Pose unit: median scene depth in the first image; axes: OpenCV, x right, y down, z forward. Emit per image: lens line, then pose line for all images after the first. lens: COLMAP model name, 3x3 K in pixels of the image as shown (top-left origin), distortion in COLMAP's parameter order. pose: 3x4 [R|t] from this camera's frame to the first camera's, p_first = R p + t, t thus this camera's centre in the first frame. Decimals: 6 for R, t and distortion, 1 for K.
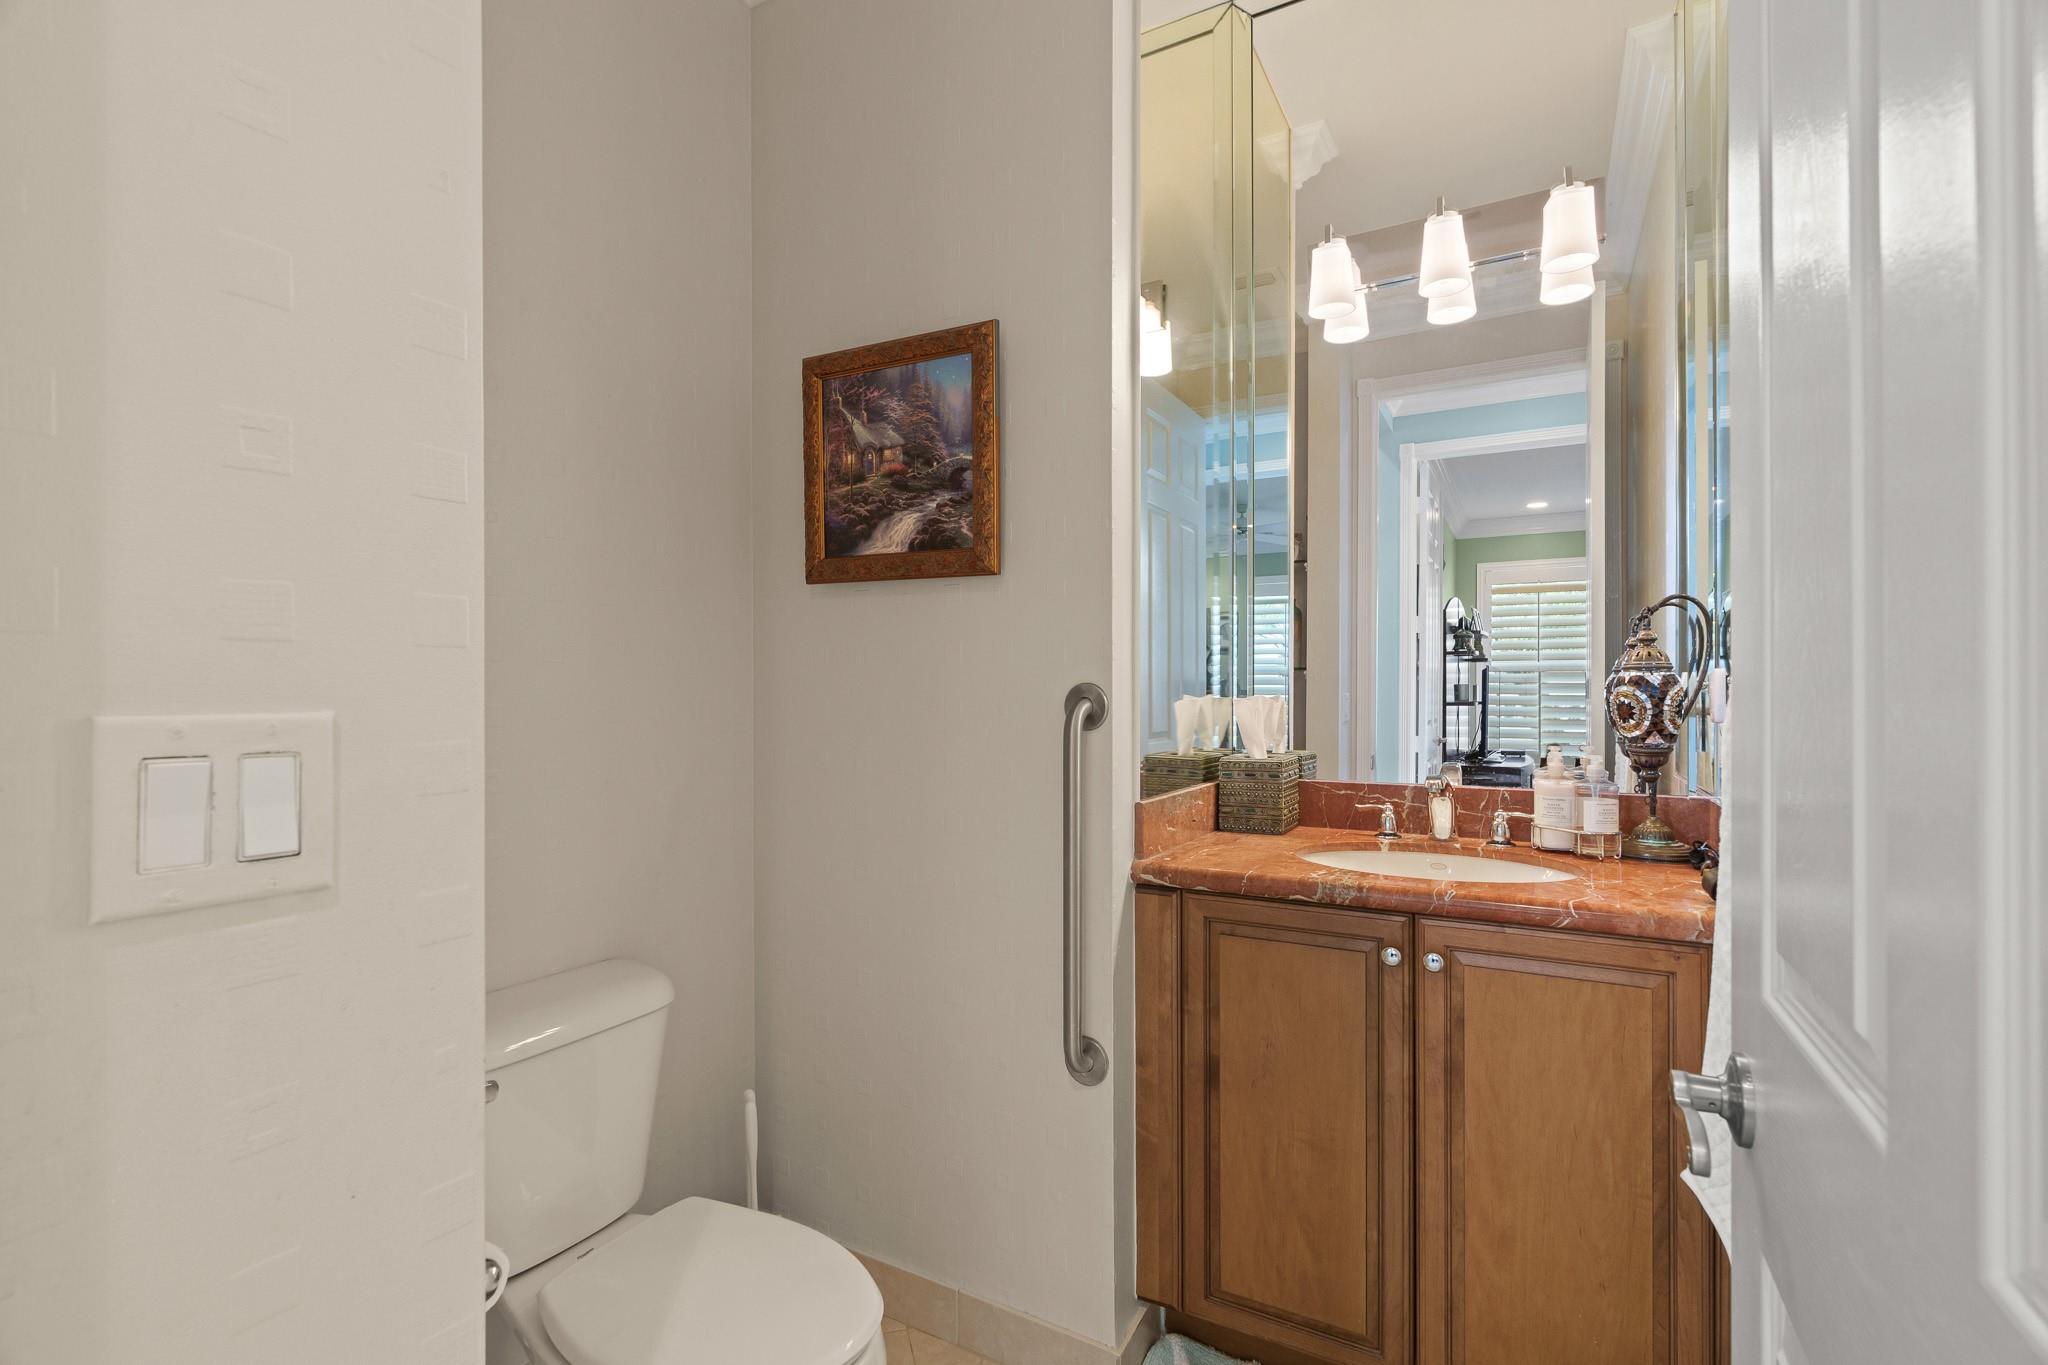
lens RADIAL K [[933.9, 0, 1015.5], [0, 933.9, 686.3], [0, 0, 1]] dist [-0.011033, 0.003975]
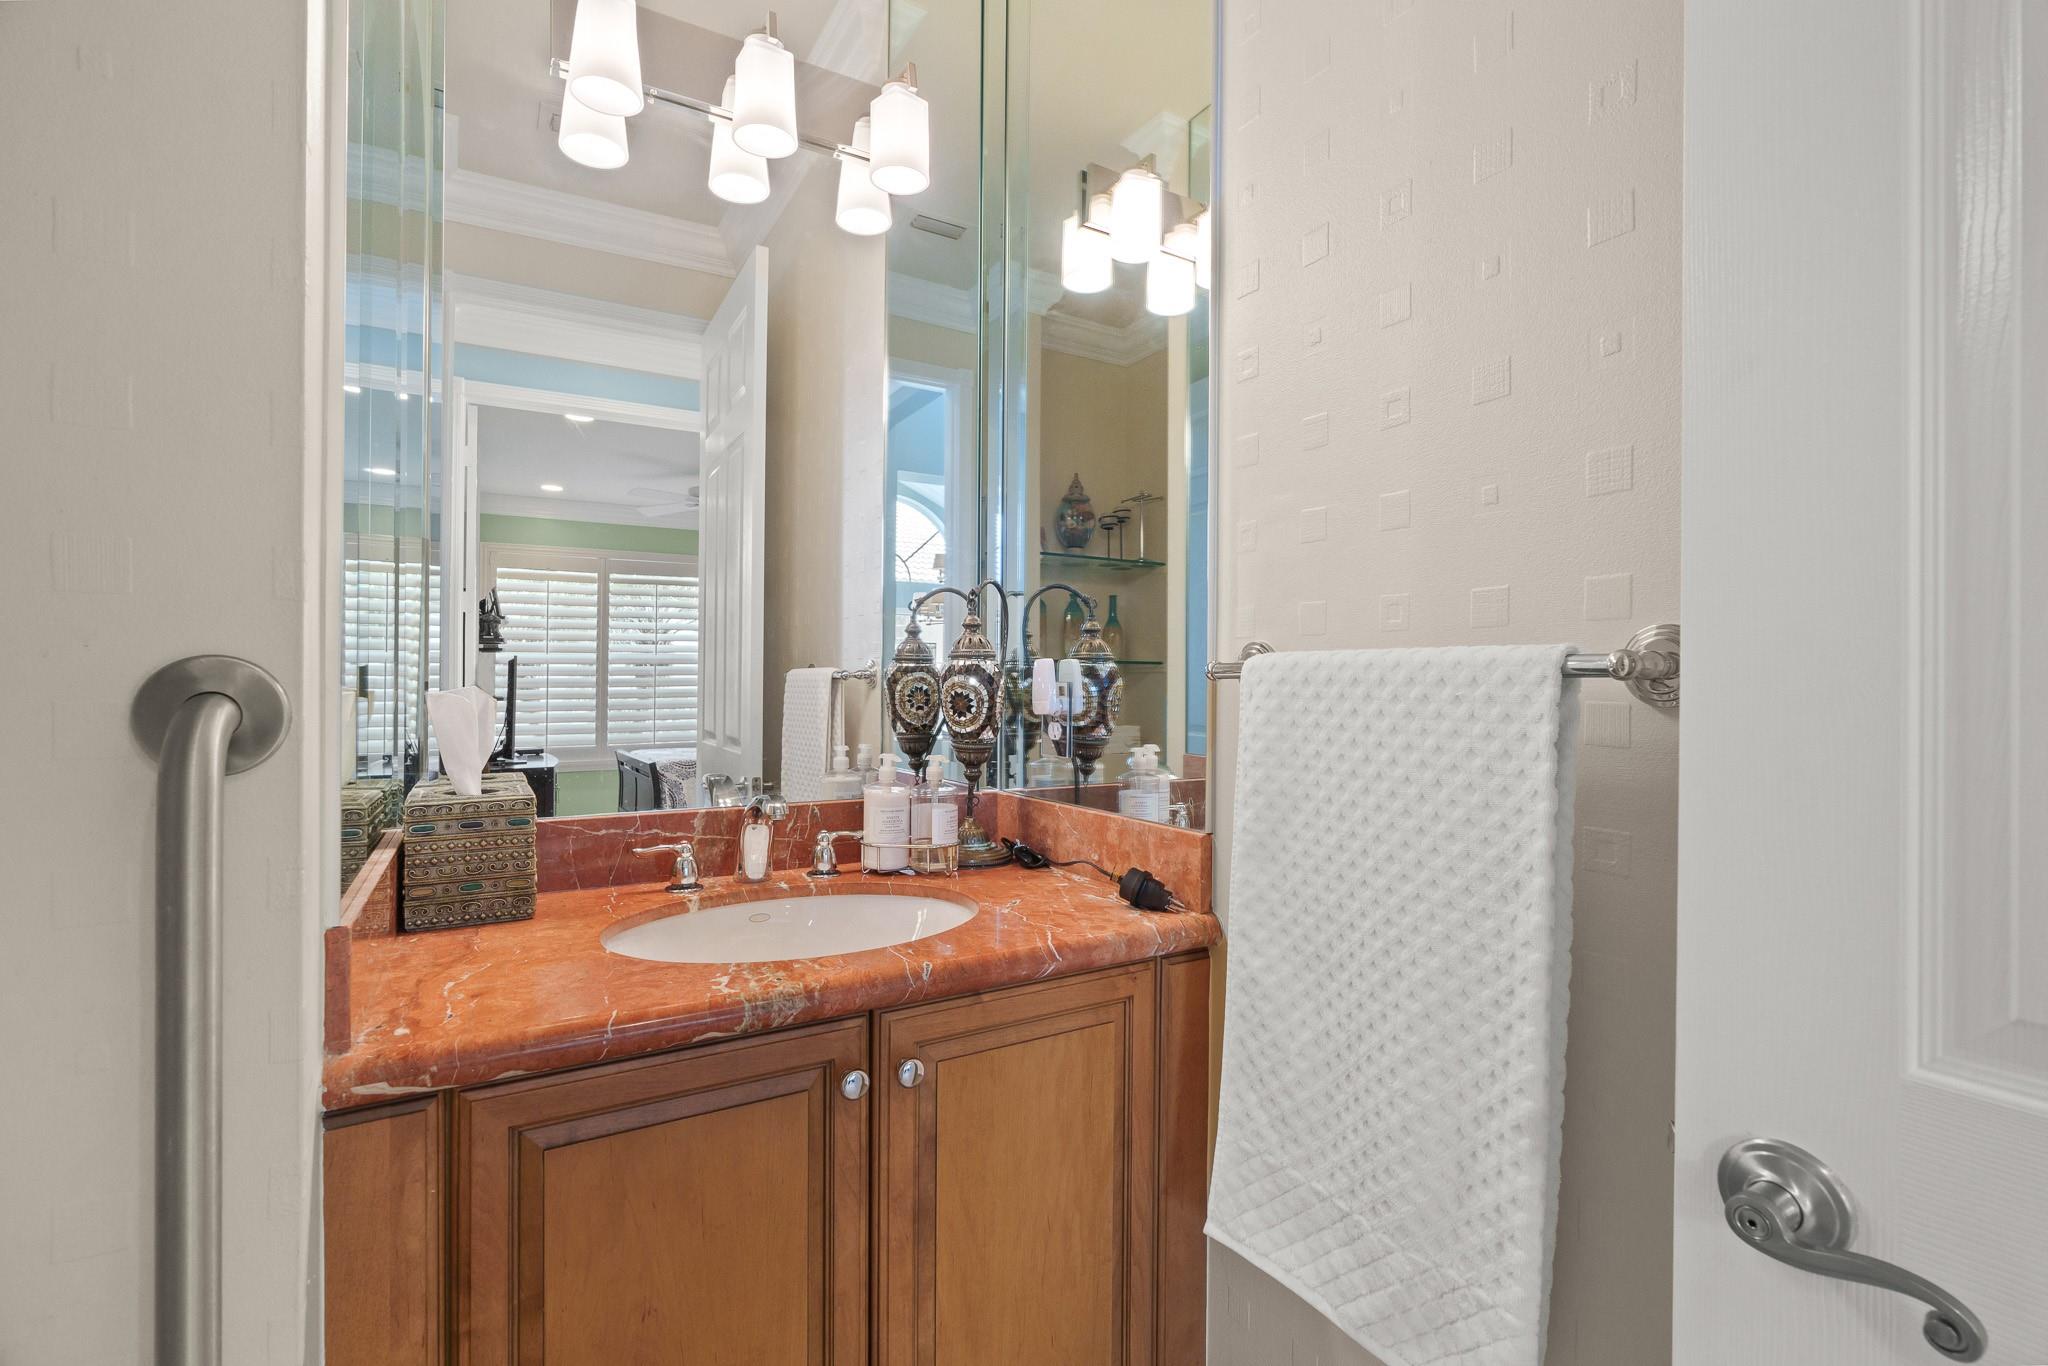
lens RADIAL K [[933.9, 0, 1044.4], [0, 933.9, 687.1], [0, 0, 1]] dist [-0.011033, 0.003975]
pose [[0.496565, -0.000934, 0.867999, -0.085015], [-0.005642, 0.999975, 0.004304, 0.006418], [-0.867981, -0.007034, 0.496547, 0.489430]]
